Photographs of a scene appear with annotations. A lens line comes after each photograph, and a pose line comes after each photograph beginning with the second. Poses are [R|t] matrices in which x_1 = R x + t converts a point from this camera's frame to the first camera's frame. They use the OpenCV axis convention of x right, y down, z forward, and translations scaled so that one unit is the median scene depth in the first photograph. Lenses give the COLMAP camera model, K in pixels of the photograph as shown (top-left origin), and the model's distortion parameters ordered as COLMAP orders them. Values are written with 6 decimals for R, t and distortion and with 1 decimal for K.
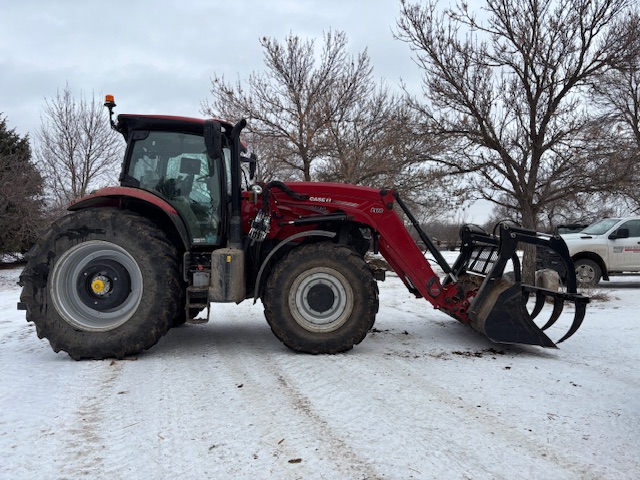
lens RADIAL K [[501.7, 0, 322.4], [0, 501.7, 229.3], [0, 0, 1]] dist [0.066381, -0.075625]
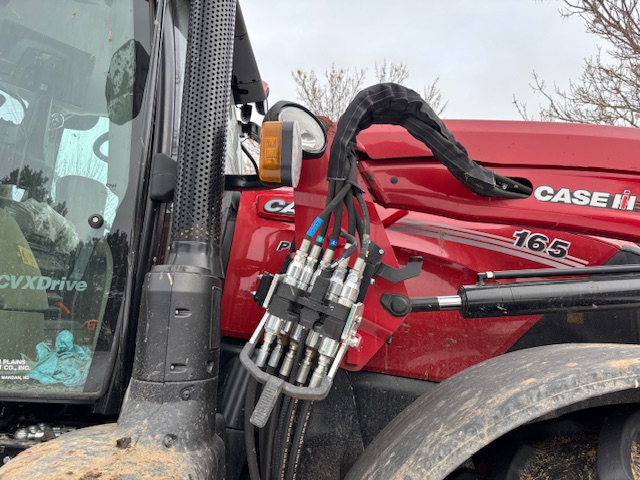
lens RADIAL K [[491.0, 0, 318.7], [0, 491.0, 230.2], [0, 0, 1]] dist [0.045935, -0.057414]
pose [[0.998430, 0.032436, -0.045667, -0.114790], [-0.040415, 0.981649, -0.186364, -0.000985], [0.038784, 0.187917, 0.981419, 0.819827]]
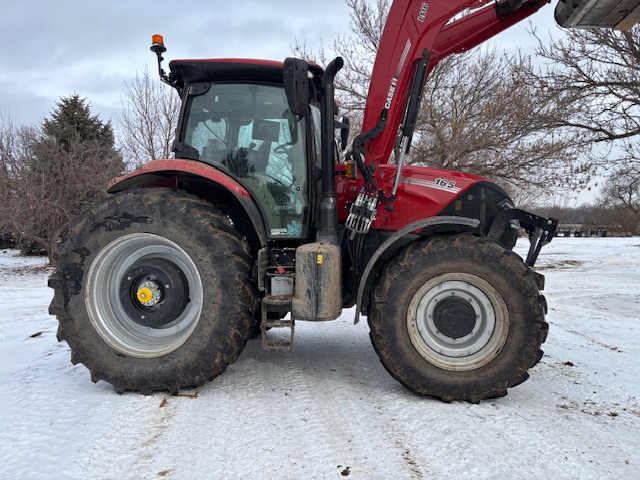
lens RADIAL K [[501.7, 0, 322.4], [0, 501.7, 229.3], [0, 0, 1]] dist [0.066381, -0.075625]
pose [[0.987701, -0.002795, -0.156330, -0.071219], [0.007391, 0.999557, 0.028826, -0.001979], [0.156180, -0.029627, 0.987284, 0.305108]]
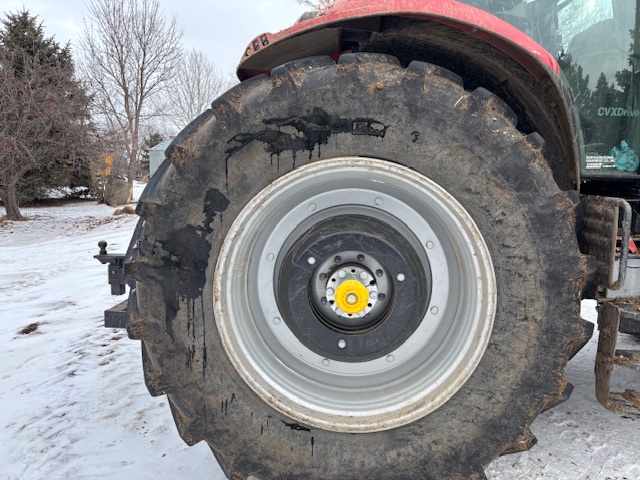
lens RADIAL K [[491.0, 0, 318.7], [0, 491.0, 230.2], [0, 0, 1]] dist [0.045935, -0.057414]
pose [[0.998187, 0.016421, -0.057907, -0.424668], [-0.008889, 0.991733, 0.128008, 0.026422], [0.059530, -0.127261, 0.990081, 0.653716]]
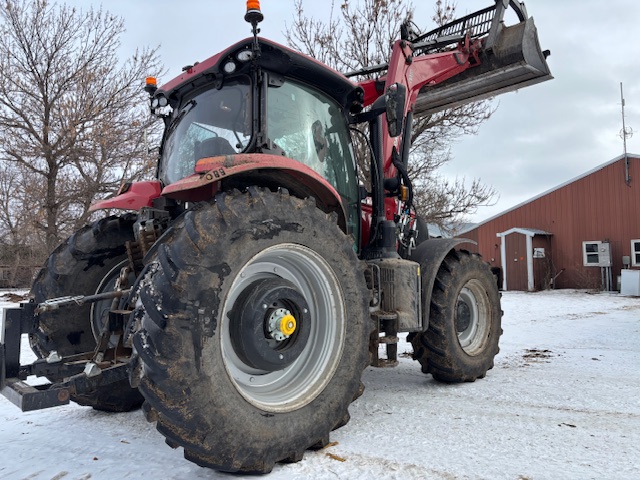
lens RADIAL K [[501.7, 0, 322.4], [0, 501.7, 229.3], [0, 0, 1]] dist [0.066381, -0.075625]
pose [[0.698435, 0.035255, 0.714804, -0.777127], [0.030309, 0.996433, -0.078760, 0.048524], [-0.715031, 0.076674, 0.694875, 0.549261]]
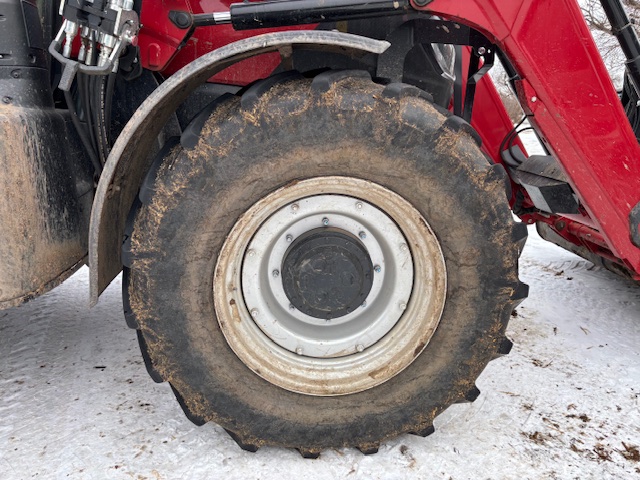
lens RADIAL K [[501.7, 0, 322.4], [0, 501.7, 229.3], [0, 0, 1]] dist [0.066381, -0.075625]
pose [[0.998418, -0.011054, 0.055134, -0.022230], [-0.002767, 0.969643, 0.244510, 0.037062], [-0.056163, -0.244276, 0.968078, 0.709167]]
